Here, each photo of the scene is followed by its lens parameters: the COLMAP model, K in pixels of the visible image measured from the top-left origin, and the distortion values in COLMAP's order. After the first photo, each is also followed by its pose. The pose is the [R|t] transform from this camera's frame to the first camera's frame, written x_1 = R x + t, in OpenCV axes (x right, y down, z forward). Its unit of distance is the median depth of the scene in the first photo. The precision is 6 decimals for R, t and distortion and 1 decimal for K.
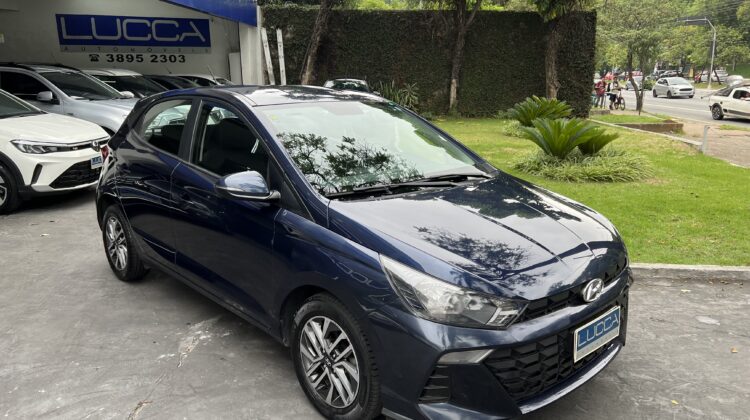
lens RADIAL K [[574.1, 0, 372.9], [0, 574.1, 206.4], [0, 0, 1]] dist [0.010804, -0.010153]
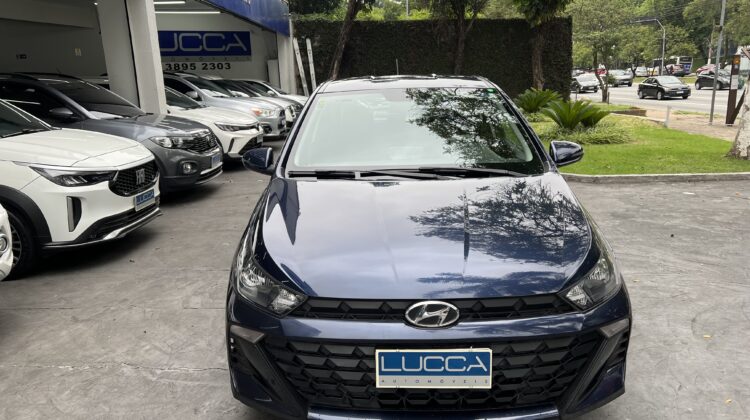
lens RADIAL K [[574.1, 0, 375.3], [0, 574.1, 208.3], [0, 0, 1]] dist [0.010804, -0.010153]
pose [[0.997083, -0.041577, 0.064004, -0.117125], [0.041857, 0.999119, -0.003033, 0.044405], [-0.063821, 0.005703, 0.997945, -0.169306]]
